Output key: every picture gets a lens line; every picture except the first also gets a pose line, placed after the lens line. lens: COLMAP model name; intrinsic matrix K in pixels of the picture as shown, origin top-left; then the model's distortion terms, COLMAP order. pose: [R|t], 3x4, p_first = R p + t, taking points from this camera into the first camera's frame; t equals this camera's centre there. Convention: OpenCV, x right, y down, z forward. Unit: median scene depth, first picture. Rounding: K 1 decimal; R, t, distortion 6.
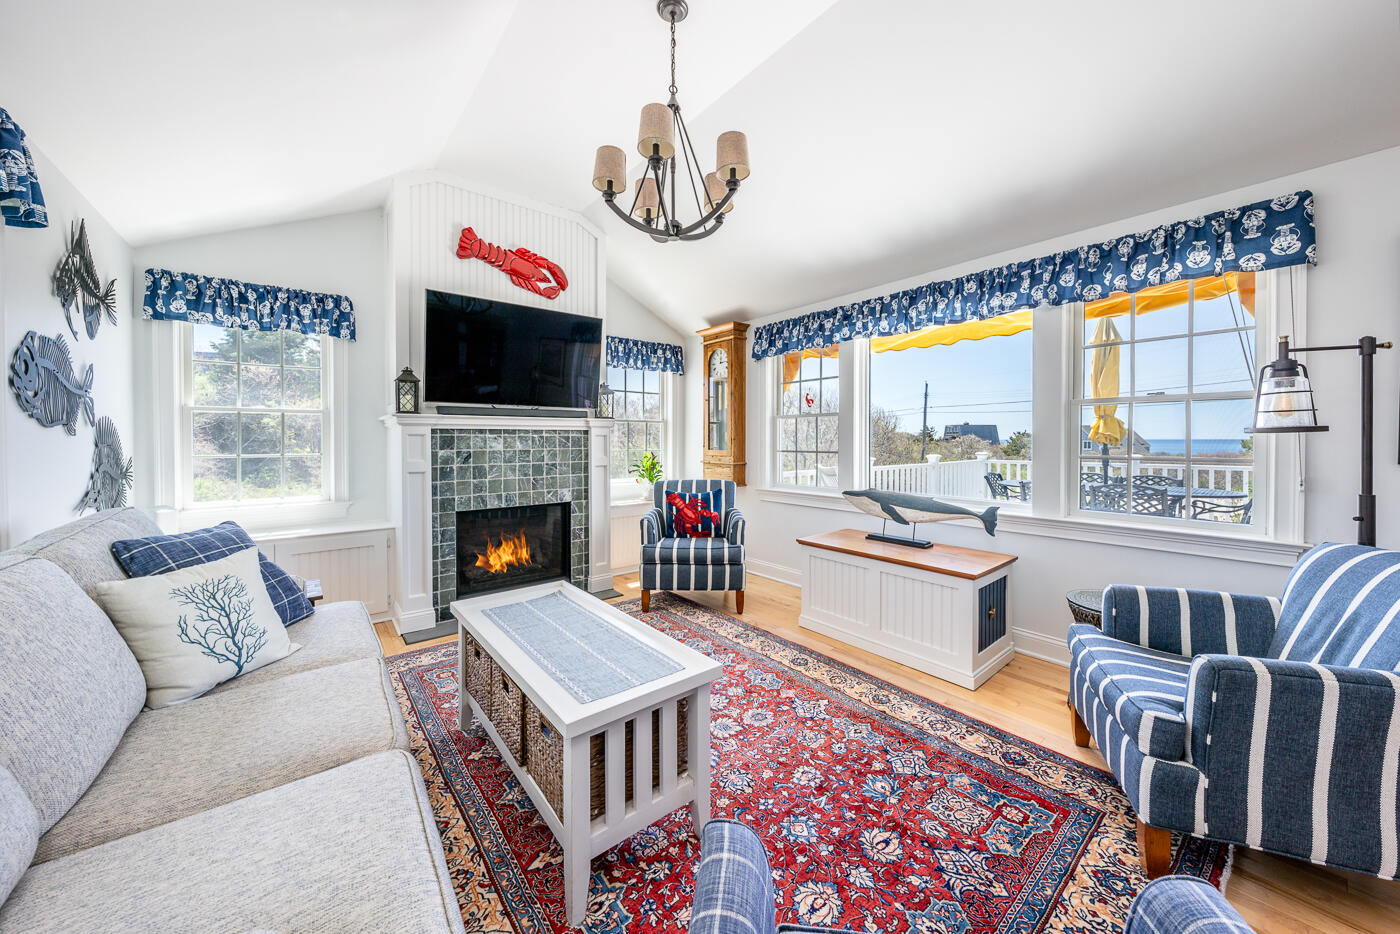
lens RADIAL K [[493.4, 0, 679.2], [0, 493.4, 449.1], [0, 0, 1]] dist [-0.001267, -0.000554]
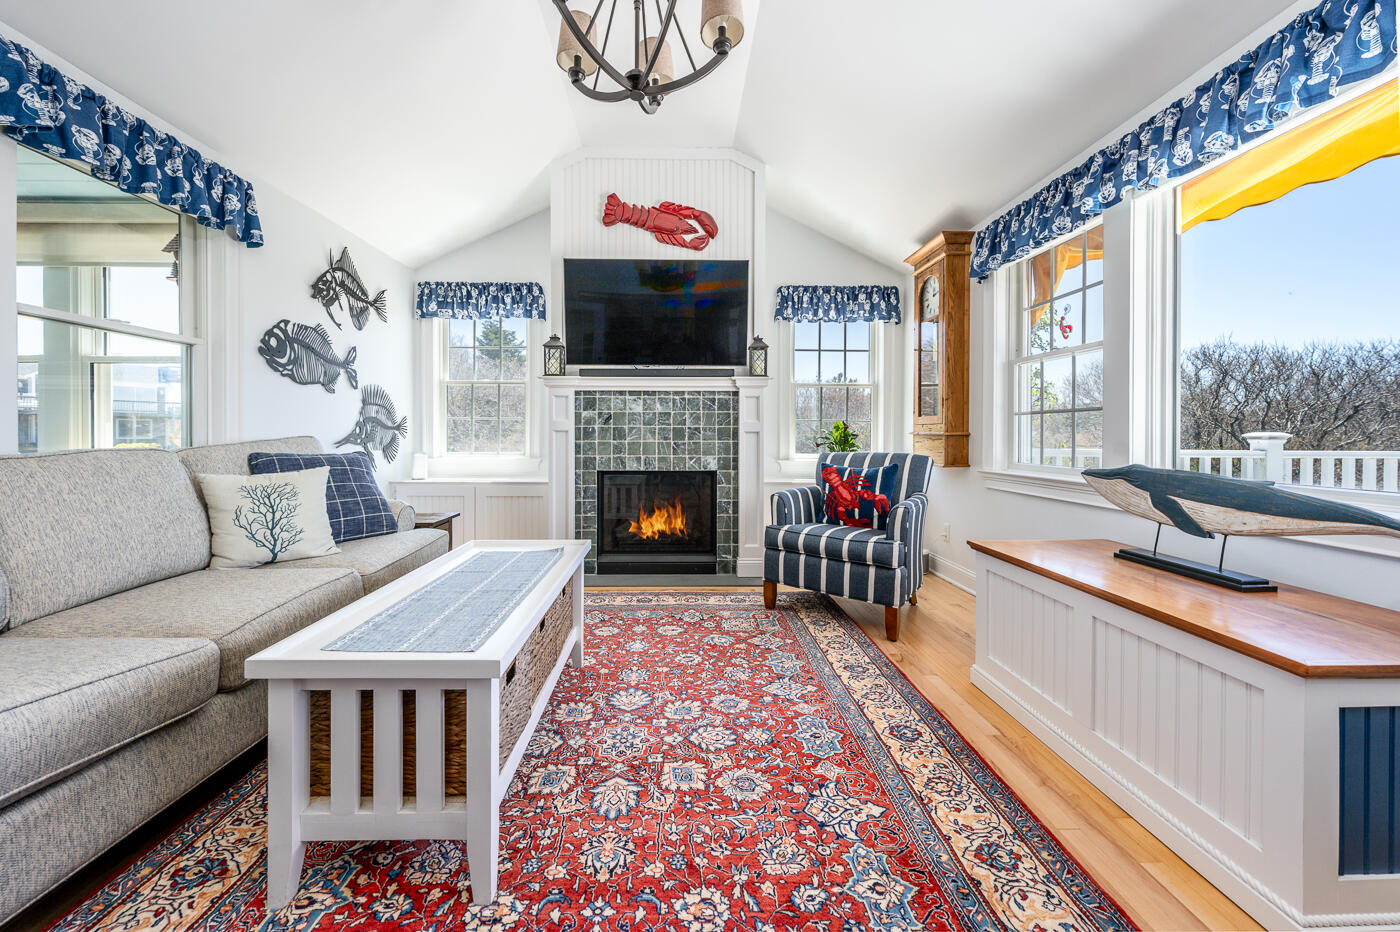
lens RADIAL K [[493.4, 0, 674.3], [0, 493.4, 438.7], [0, 0, 1]] dist [-0.001267, -0.000554]
pose [[0.798971, 0.012139, -0.601247, 0.314544], [-0.016949, 0.999854, -0.002337, 0.062043], [0.601130, 0.012058, 0.799060, 0.281067]]
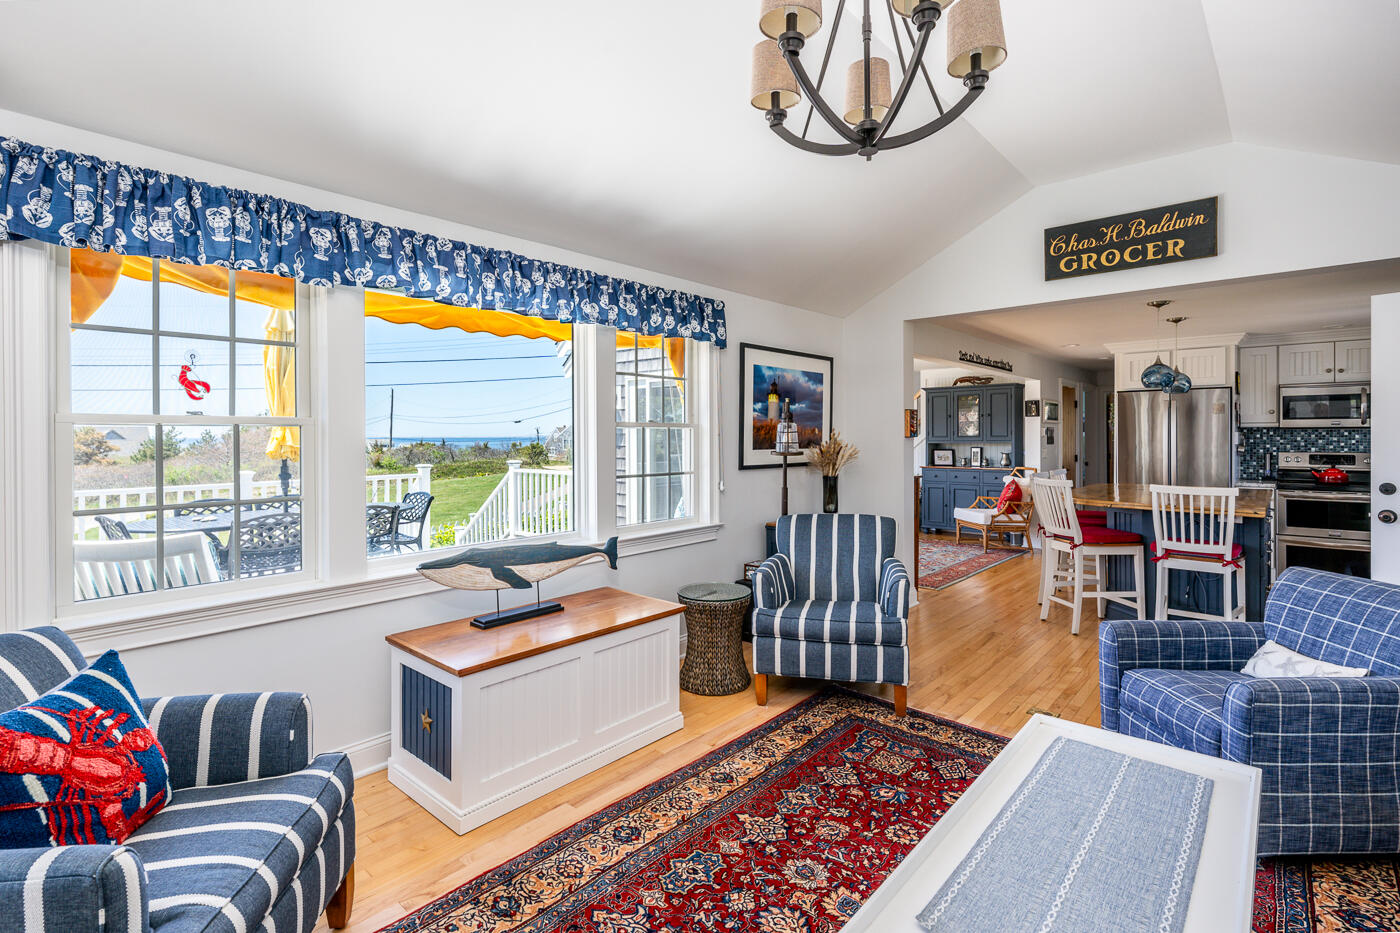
lens RADIAL K [[659.2, 0, 718.3], [0, 659.2, 445.2], [0, 0, 1]] dist [0.002488, -0.000410]
pose [[-0.201502, -0.013082, 0.979401, -0.486955], [0.024062, 0.999543, 0.018301, -0.058722], [-0.979192, 0.027254, -0.201095, 0.864031]]
